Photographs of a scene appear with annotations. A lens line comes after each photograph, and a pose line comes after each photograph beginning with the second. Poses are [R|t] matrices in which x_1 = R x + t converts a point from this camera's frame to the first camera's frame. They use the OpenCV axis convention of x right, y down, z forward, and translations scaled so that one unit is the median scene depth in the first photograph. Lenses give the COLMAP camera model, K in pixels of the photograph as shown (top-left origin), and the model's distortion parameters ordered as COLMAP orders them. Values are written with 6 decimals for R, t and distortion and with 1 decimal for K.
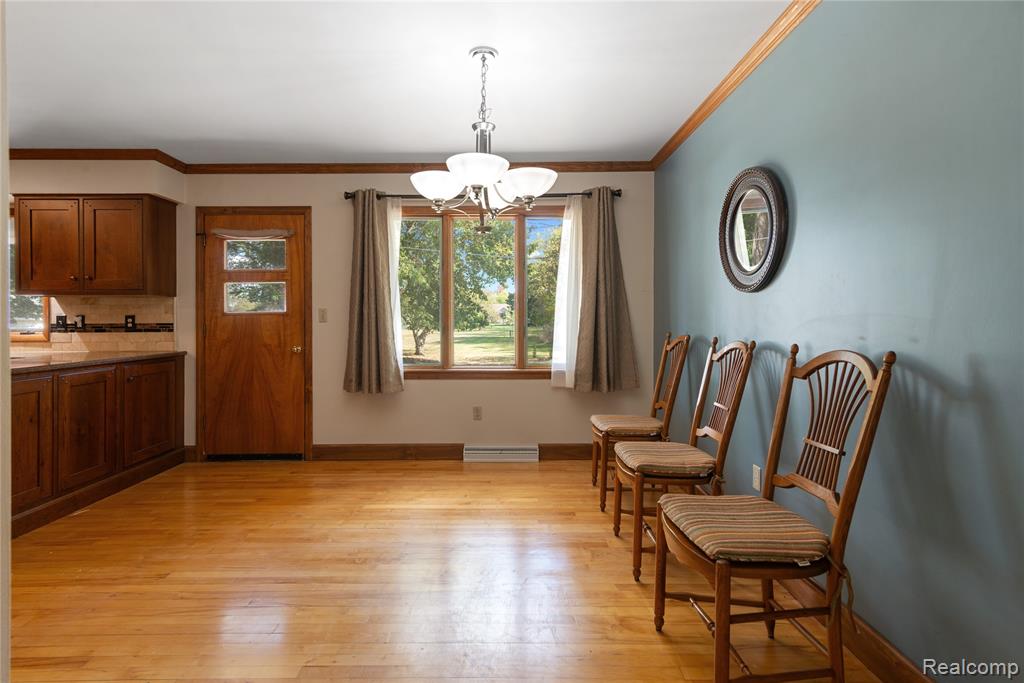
lens RADIAL K [[494.4, 0, 503.3], [0, 494.4, 323.4], [0, 0, 1]] dist [0.012517, -0.000109]
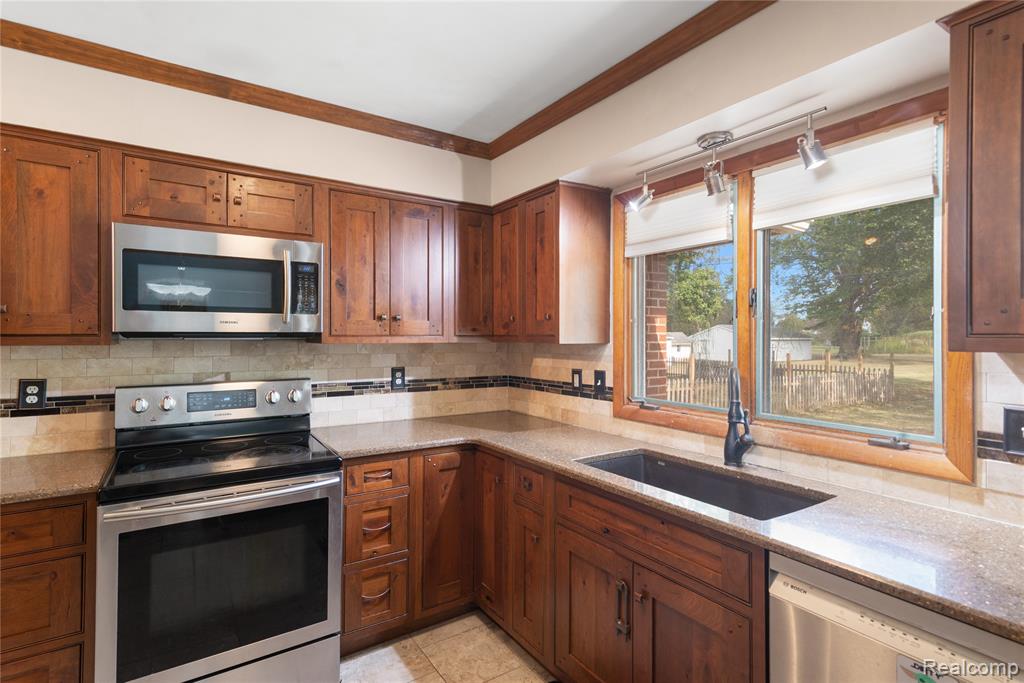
lens RADIAL K [[494.4, 0, 499.2], [0, 494.4, 334.9], [0, 0, 1]] dist [0.012517, -0.000109]
pose [[0.541875, 0.002482, -0.840455, -0.803064], [-0.010136, 0.999942, -0.003582, -0.057601], [0.840398, 0.010460, 0.541869, 0.560588]]
